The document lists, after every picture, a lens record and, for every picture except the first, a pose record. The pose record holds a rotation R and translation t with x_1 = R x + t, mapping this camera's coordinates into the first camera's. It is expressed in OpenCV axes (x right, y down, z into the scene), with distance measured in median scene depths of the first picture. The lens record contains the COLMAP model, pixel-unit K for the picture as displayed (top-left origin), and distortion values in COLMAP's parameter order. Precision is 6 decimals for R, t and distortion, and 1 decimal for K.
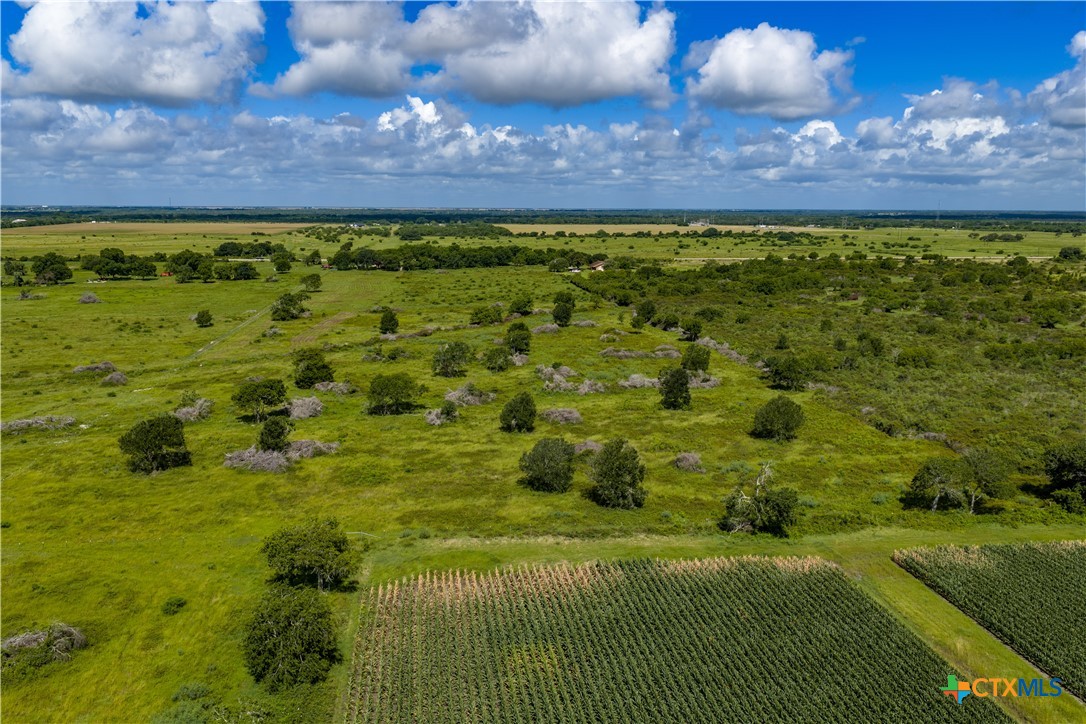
lens RADIAL K [[894.8, 0, 547.9], [0, 894.8, 364.0], [0, 0, 1]] dist [0.021771, -0.032932]
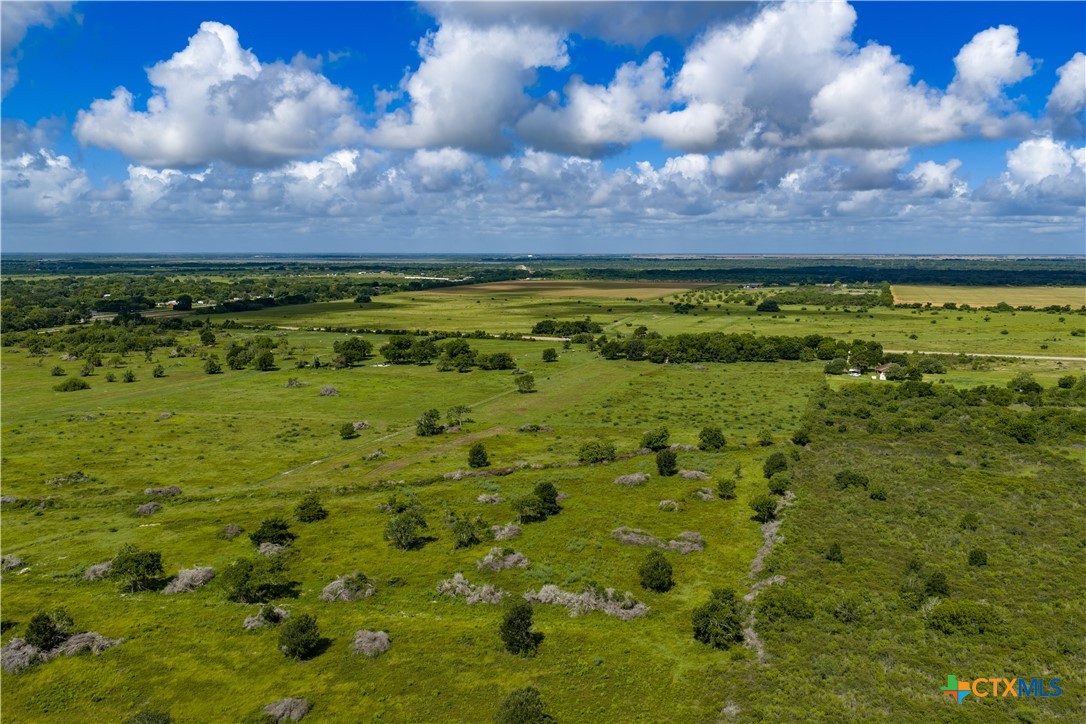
lens RADIAL K [[894.8, 0, 547.9], [0, 894.8, 364.0], [0, 0, 1]] dist [0.021771, -0.032932]
pose [[0.879286, 0.056376, -0.472946, 0.242371], [-0.079851, 0.996365, -0.029687, -0.086011], [0.469553, 0.063868, 0.880591, 0.116446]]
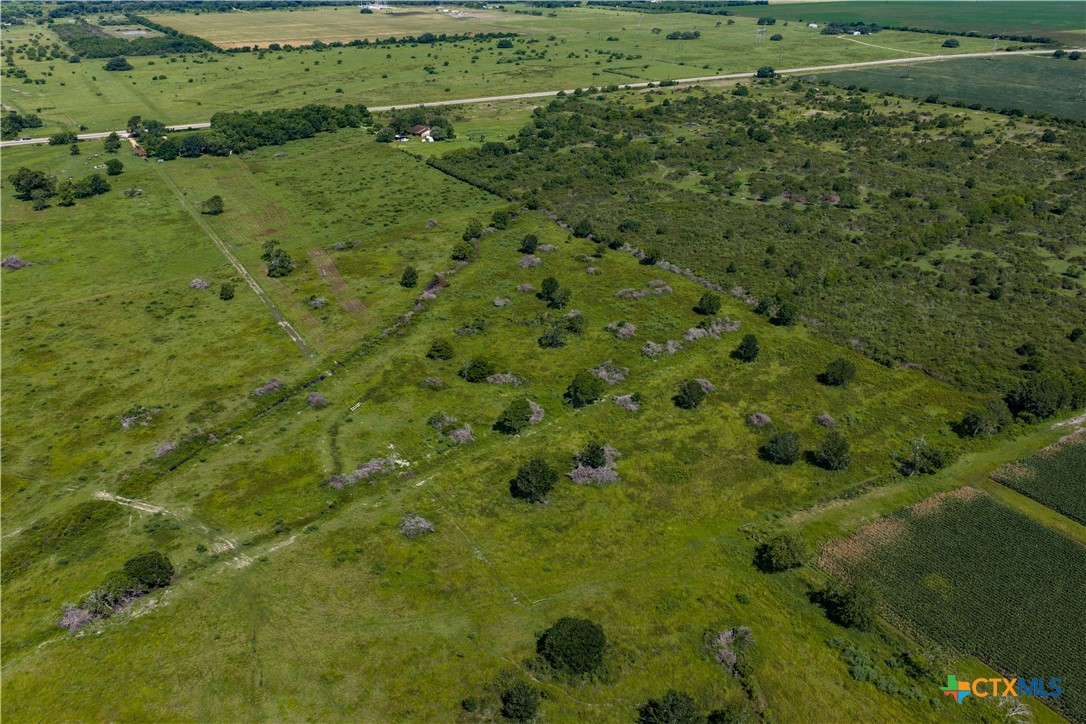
lens RADIAL K [[894.8, 0, 547.9], [0, 894.8, 364.0], [0, 0, 1]] dist [0.021771, -0.032932]
pose [[0.920853, -0.173180, 0.349341, -0.305256], [0.077102, 0.959136, 0.272238, -0.167599], [-0.382212, -0.223756, 0.896575, -0.095747]]
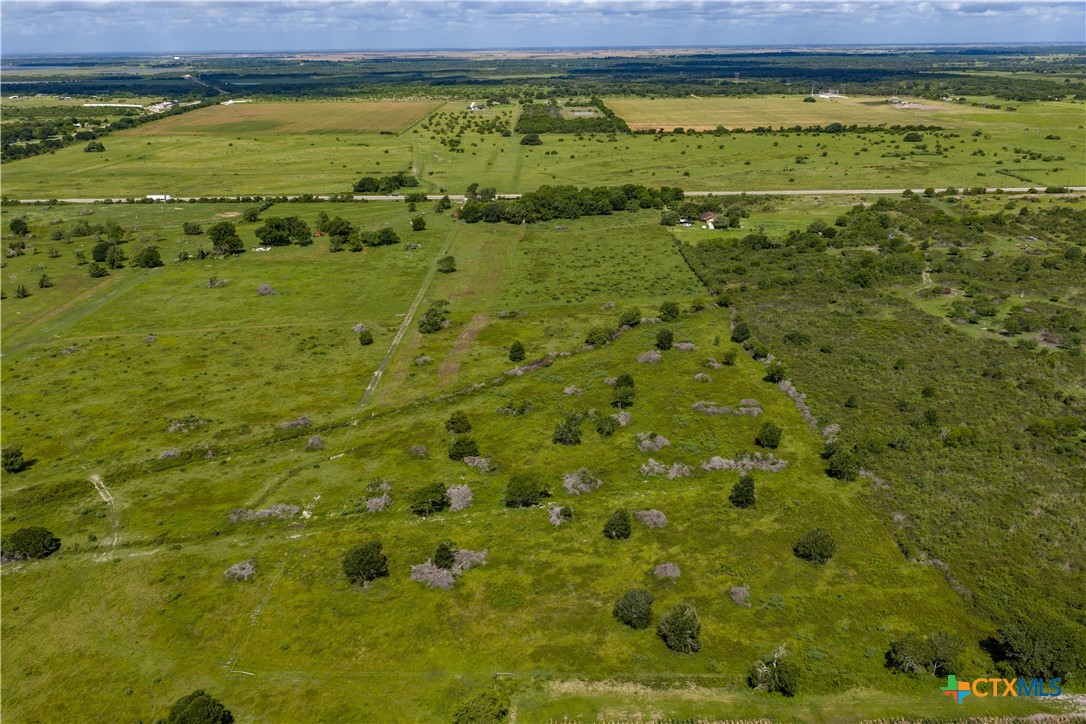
lens RADIAL K [[894.8, 0, 547.9], [0, 894.8, 364.0], [0, 0, 1]] dist [0.021771, -0.032932]
pose [[0.991411, 0.028442, -0.127649, 0.010846], [-0.006377, 0.985418, 0.170034, -0.161594], [0.130624, -0.167759, 0.977136, -0.110101]]
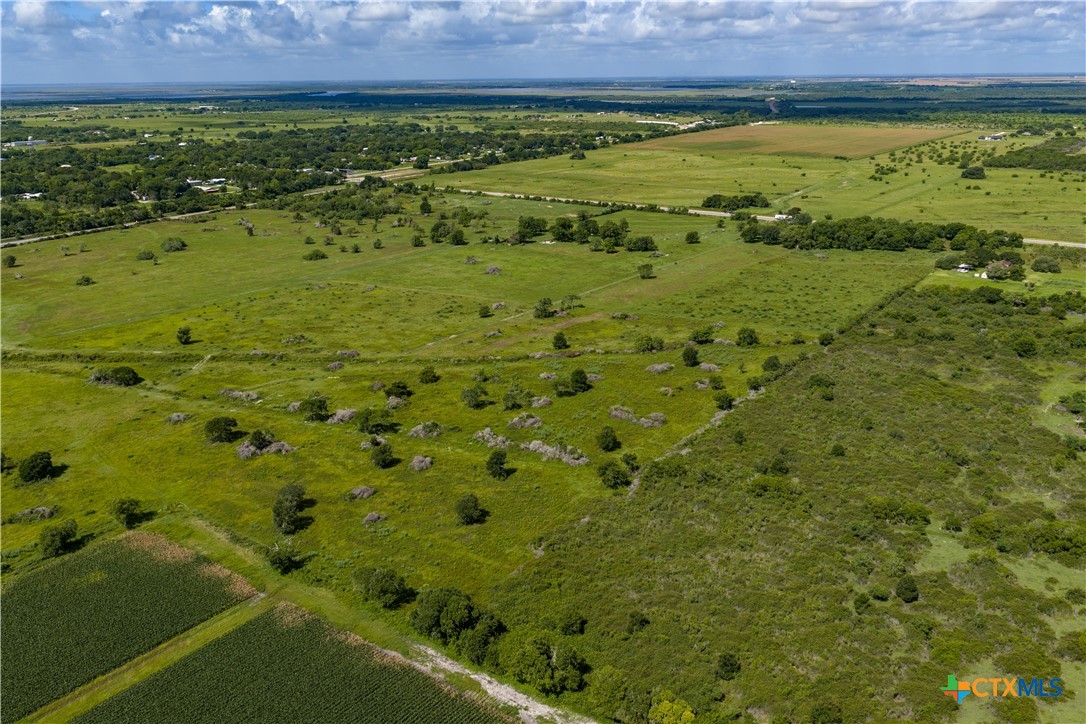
lens RADIAL K [[894.8, 0, 547.9], [0, 894.8, 364.0], [0, 0, 1]] dist [0.021771, -0.032932]
pose [[0.711044, 0.204581, -0.672728, 0.505823], [-0.108076, 0.977167, 0.182932, -0.179017], [0.694792, -0.057367, 0.716919, 0.012041]]
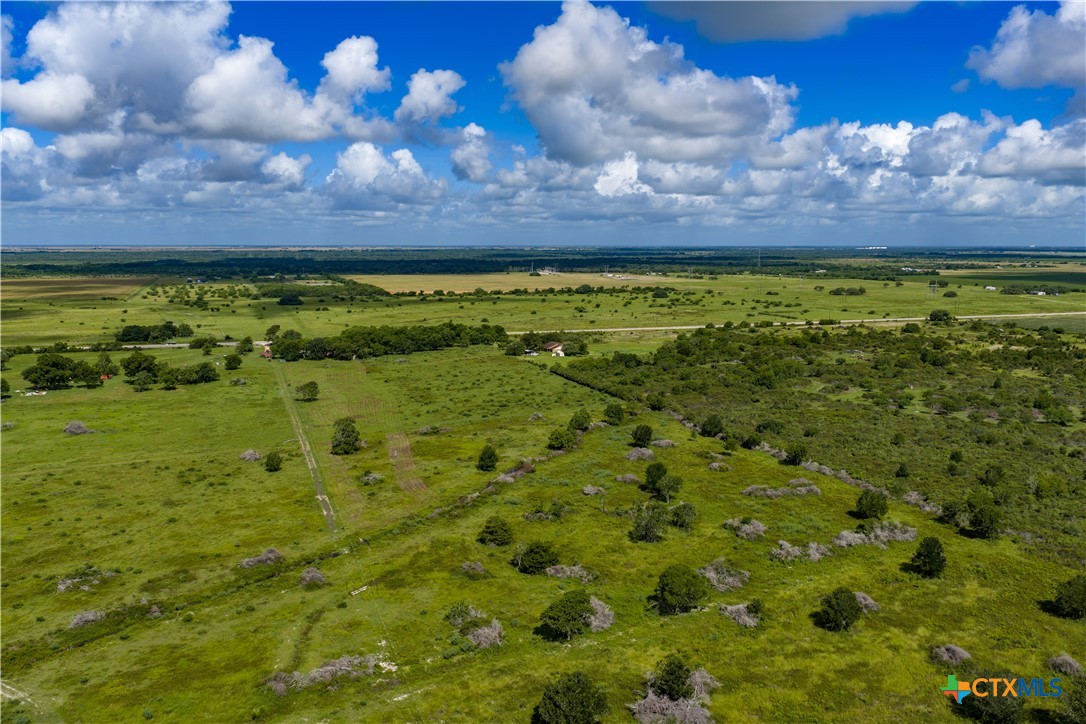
lens RADIAL K [[894.8, 0, 547.9], [0, 894.8, 364.0], [0, 0, 1]] dist [0.021771, -0.032932]
pose [[0.977282, -0.033341, 0.209304, -0.217103], [0.041383, 0.998559, -0.034163, -0.077974], [-0.207864, 0.042048, 0.977254, 0.034382]]
